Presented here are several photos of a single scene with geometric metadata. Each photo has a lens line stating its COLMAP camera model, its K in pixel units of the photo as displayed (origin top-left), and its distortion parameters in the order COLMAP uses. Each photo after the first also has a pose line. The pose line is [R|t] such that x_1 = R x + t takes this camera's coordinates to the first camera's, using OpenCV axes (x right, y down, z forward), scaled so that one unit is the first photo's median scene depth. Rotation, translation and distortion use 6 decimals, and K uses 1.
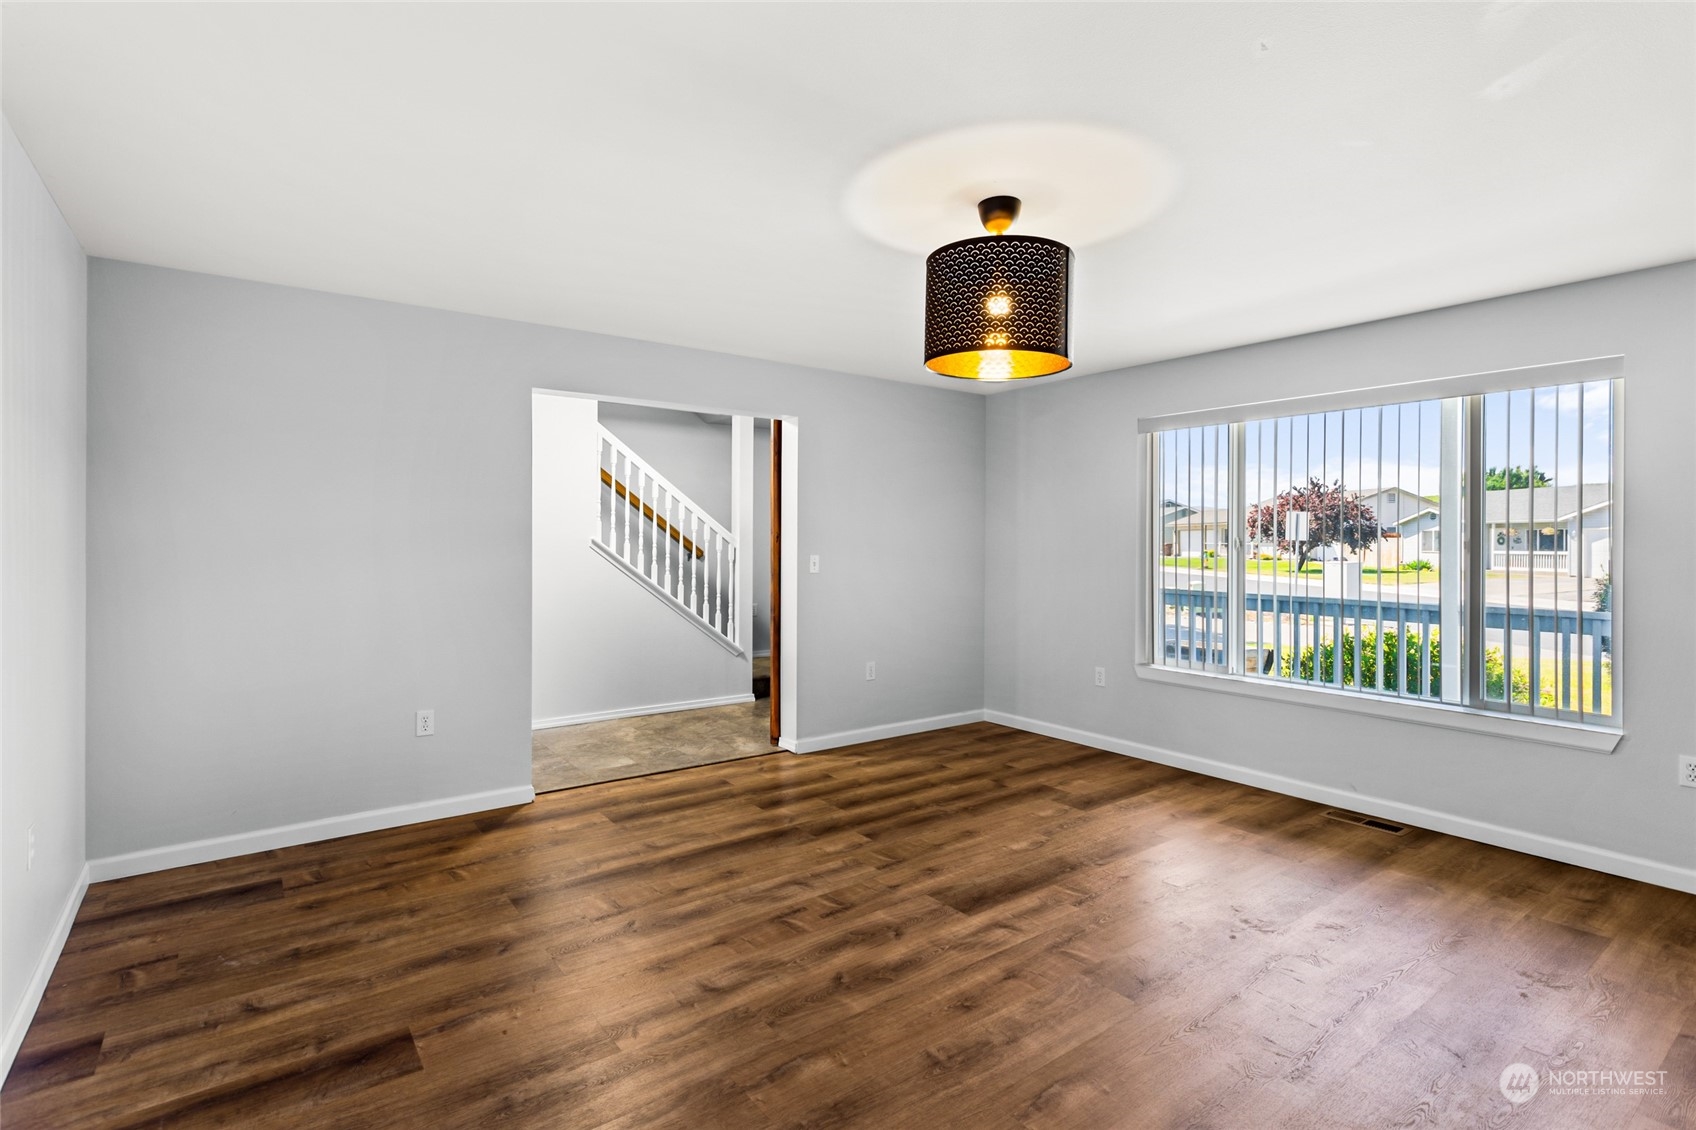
lens RADIAL K [[813.2, 0, 838.1], [0, 813.2, 531.8], [0, 0, 1]] dist [0.000140, -0.000252]
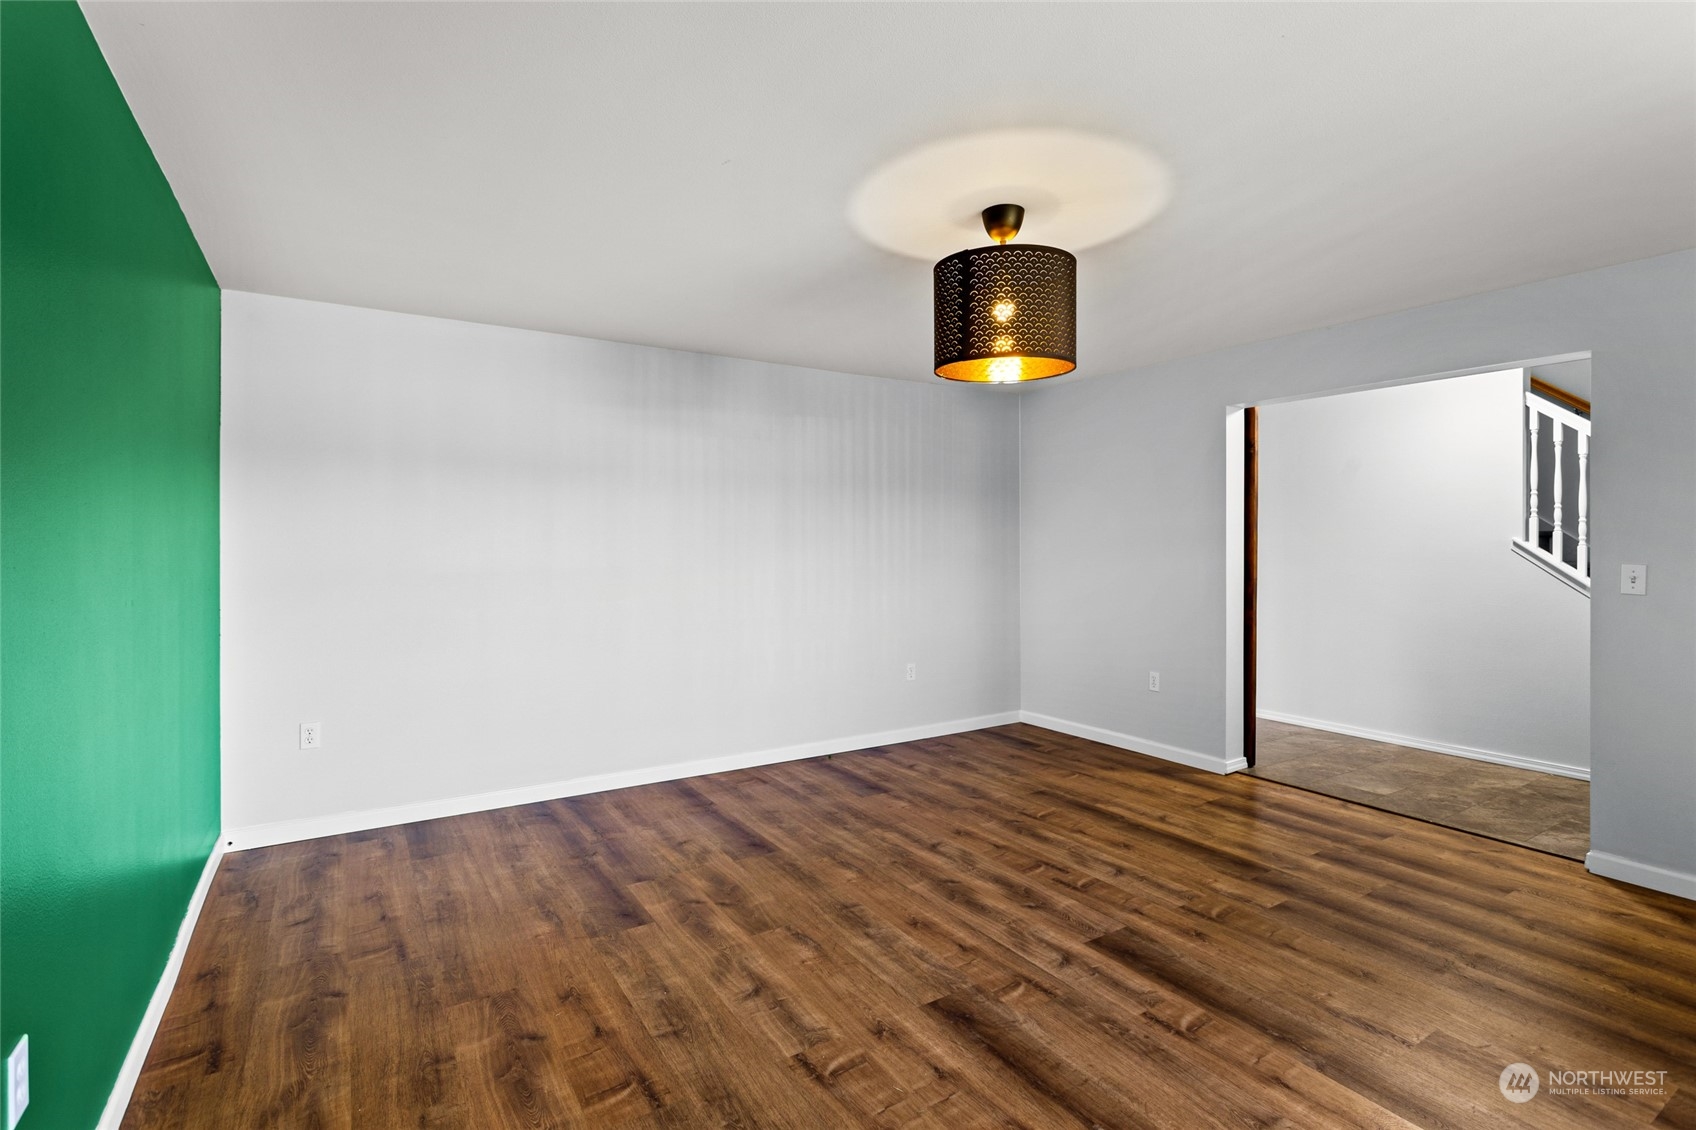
lens RADIAL K [[813.2, 0, 838.1], [0, 813.2, 531.8], [0, 0, 1]] dist [0.000140, -0.000252]
pose [[-0.082906, -0.014813, -0.996447, 1.073254], [0.010331, 0.999823, -0.015723, 0.012241], [0.996504, -0.011598, -0.082738, 0.768179]]
